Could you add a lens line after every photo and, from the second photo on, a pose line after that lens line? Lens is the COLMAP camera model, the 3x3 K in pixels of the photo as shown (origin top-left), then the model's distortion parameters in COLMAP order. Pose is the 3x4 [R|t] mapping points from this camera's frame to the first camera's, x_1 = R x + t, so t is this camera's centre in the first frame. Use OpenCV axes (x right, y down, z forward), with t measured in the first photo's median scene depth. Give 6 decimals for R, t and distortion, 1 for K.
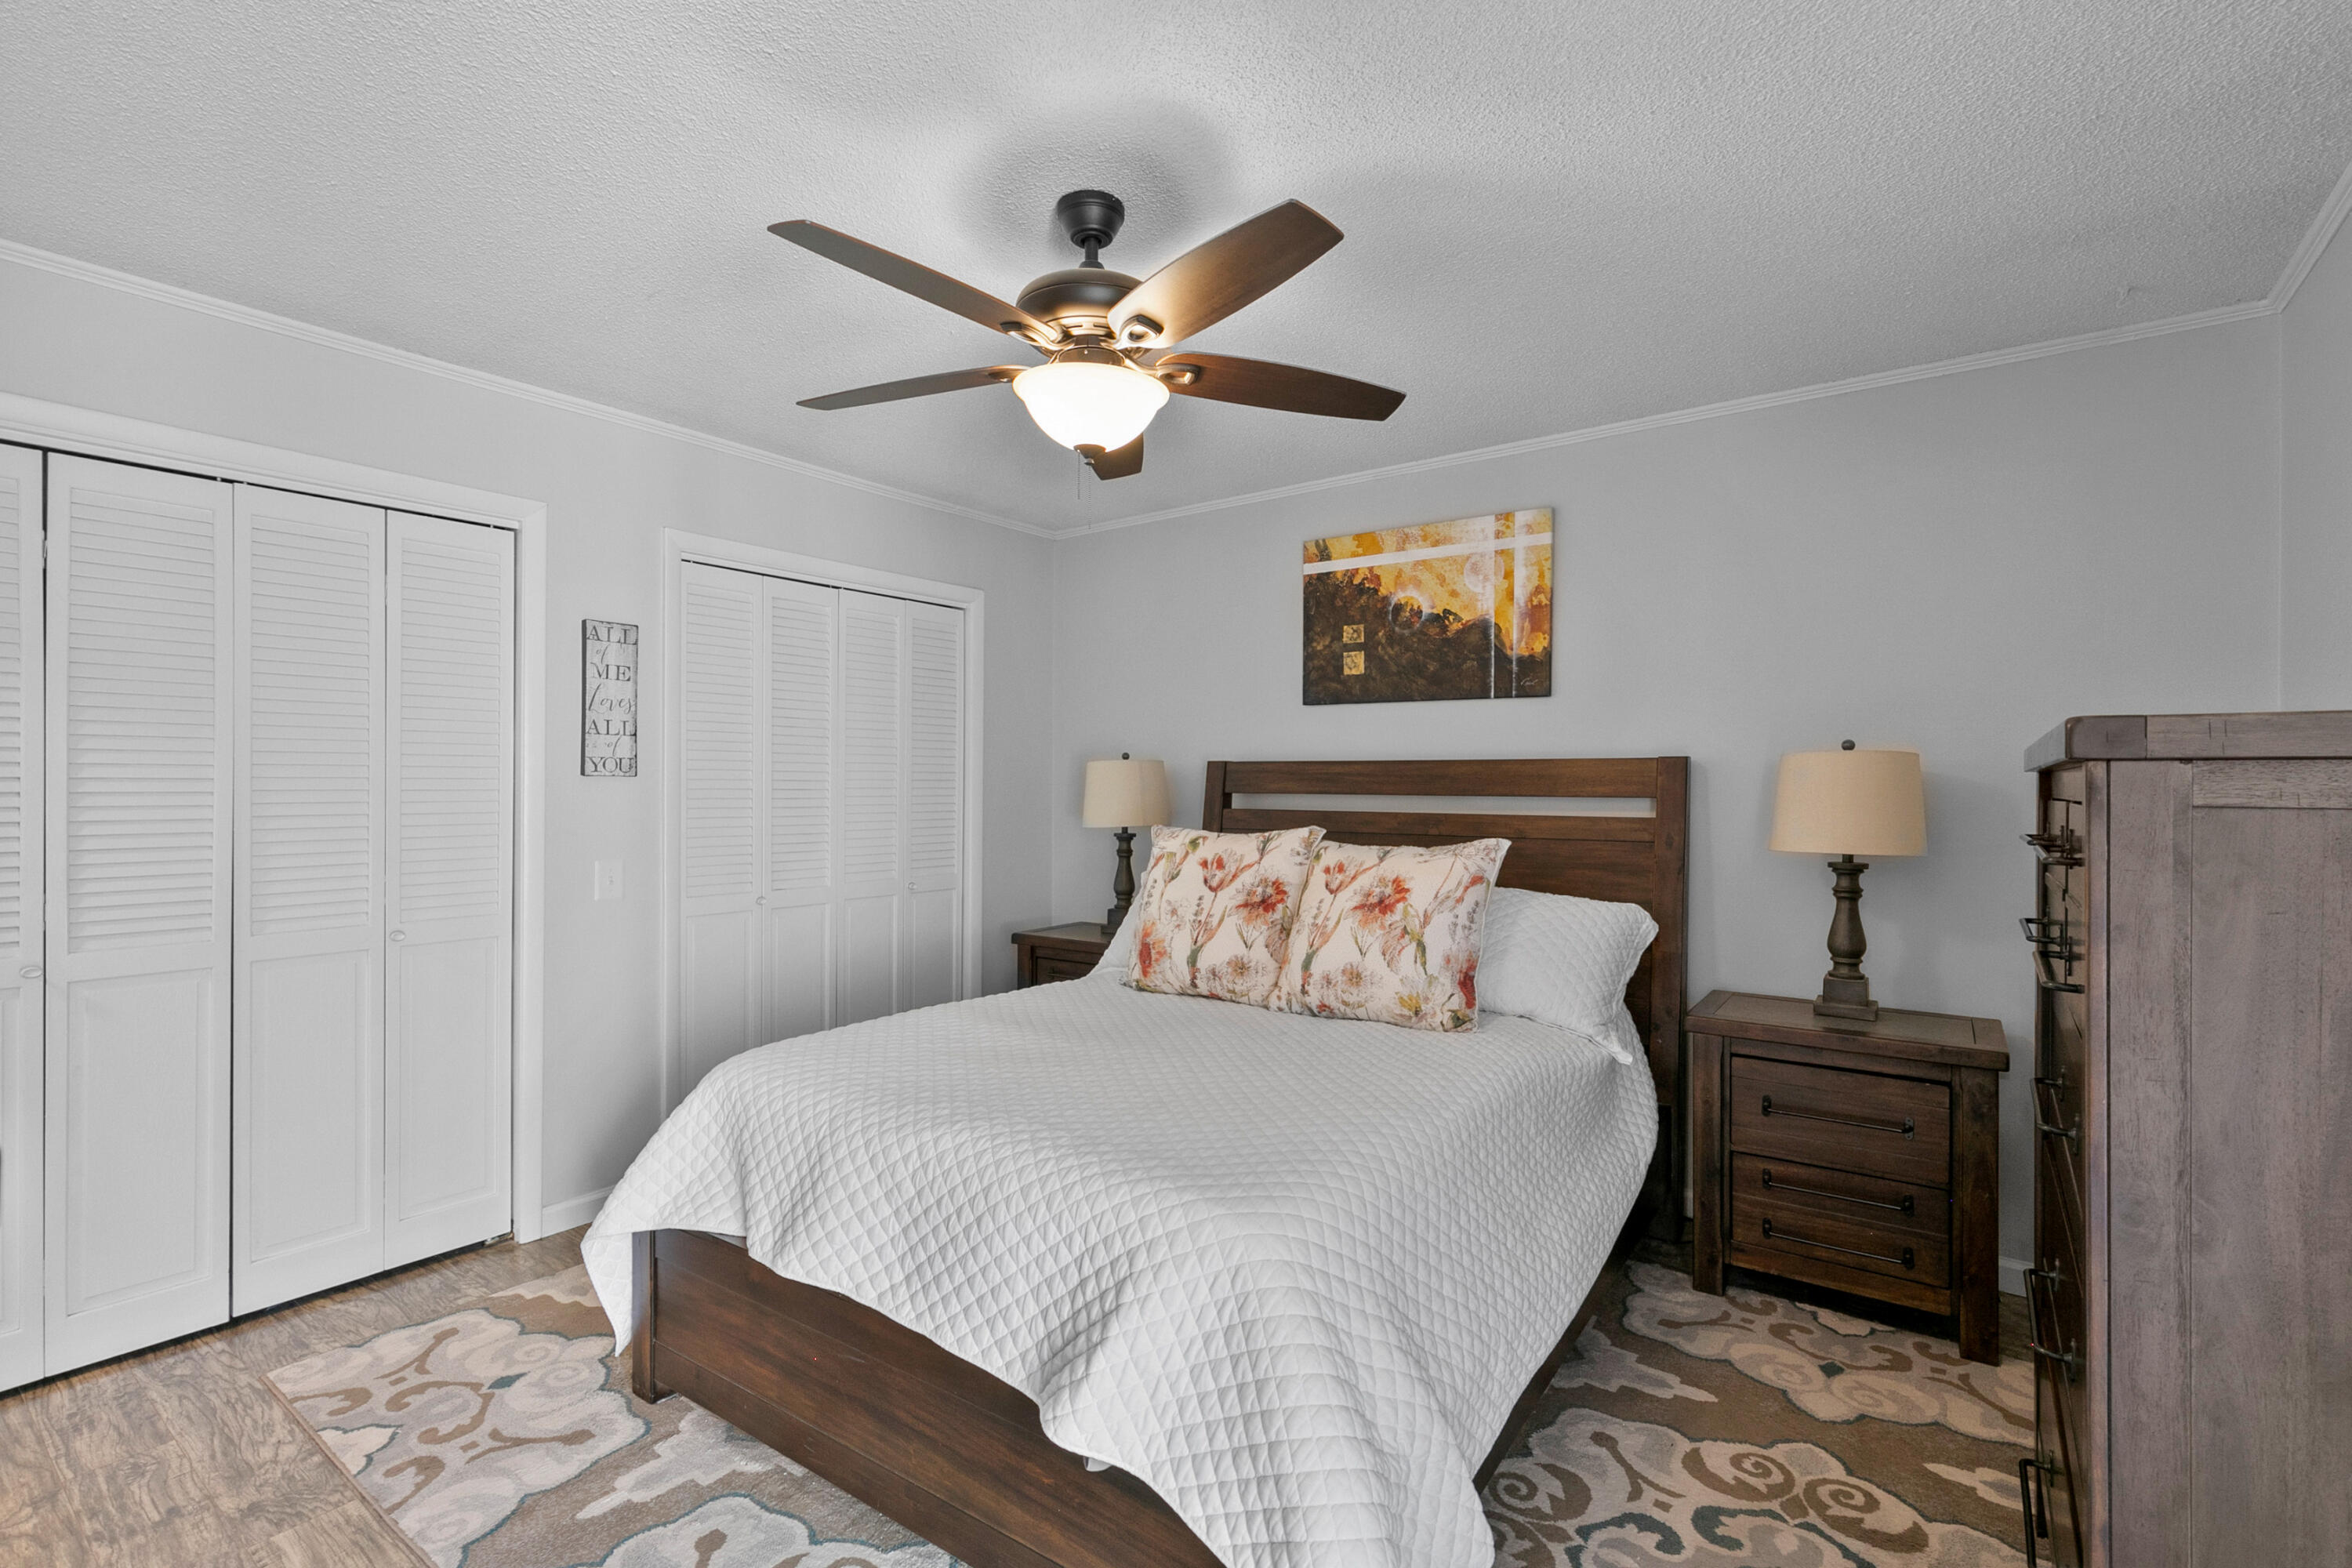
lens RADIAL K [[1080.7, 0, 1176.0], [0, 1080.7, 784.0], [0, 0, 1]] dist [-0.002093, -0.000094]
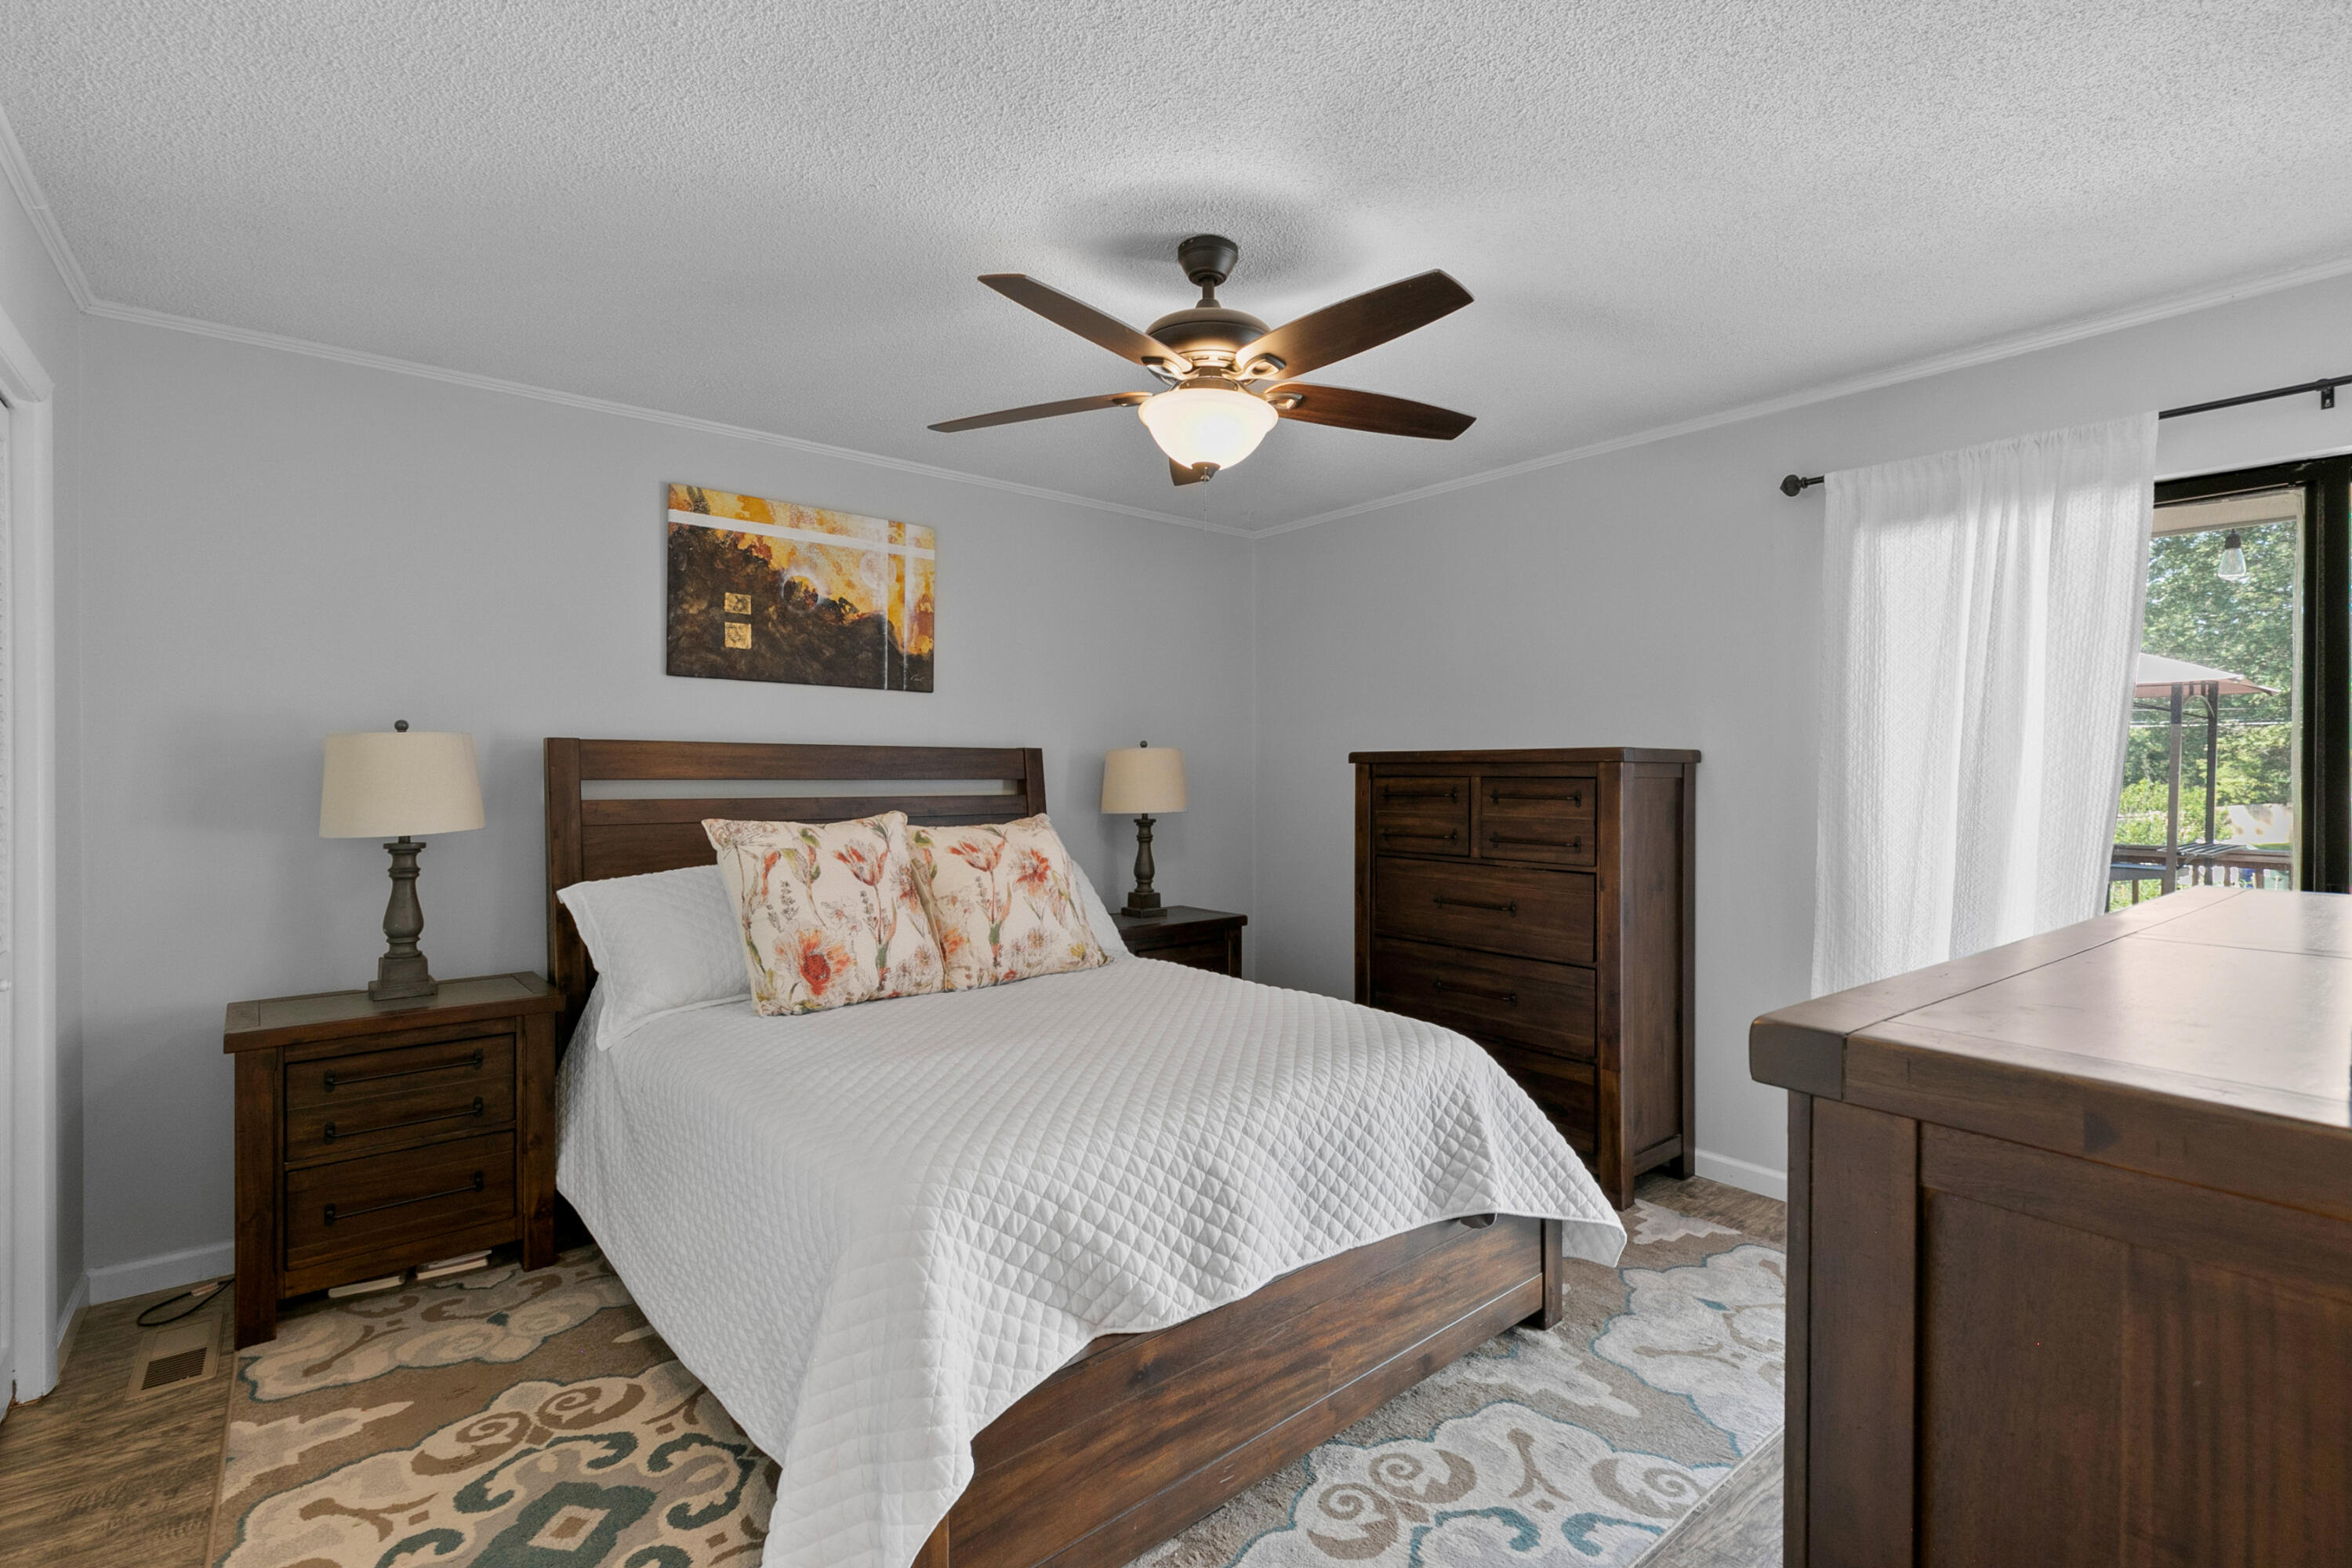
lens RADIAL K [[1019.4, 0, 1176.3], [0, 1019.4, 824.9], [0, 0, 1]] dist [-0.032141, -0.000348]
pose [[0.235877, -0.052447, 0.970367, -0.605597], [-0.005632, 0.998452, 0.055334, -0.001010], [-0.971767, -0.018517, 0.235217, 0.445003]]
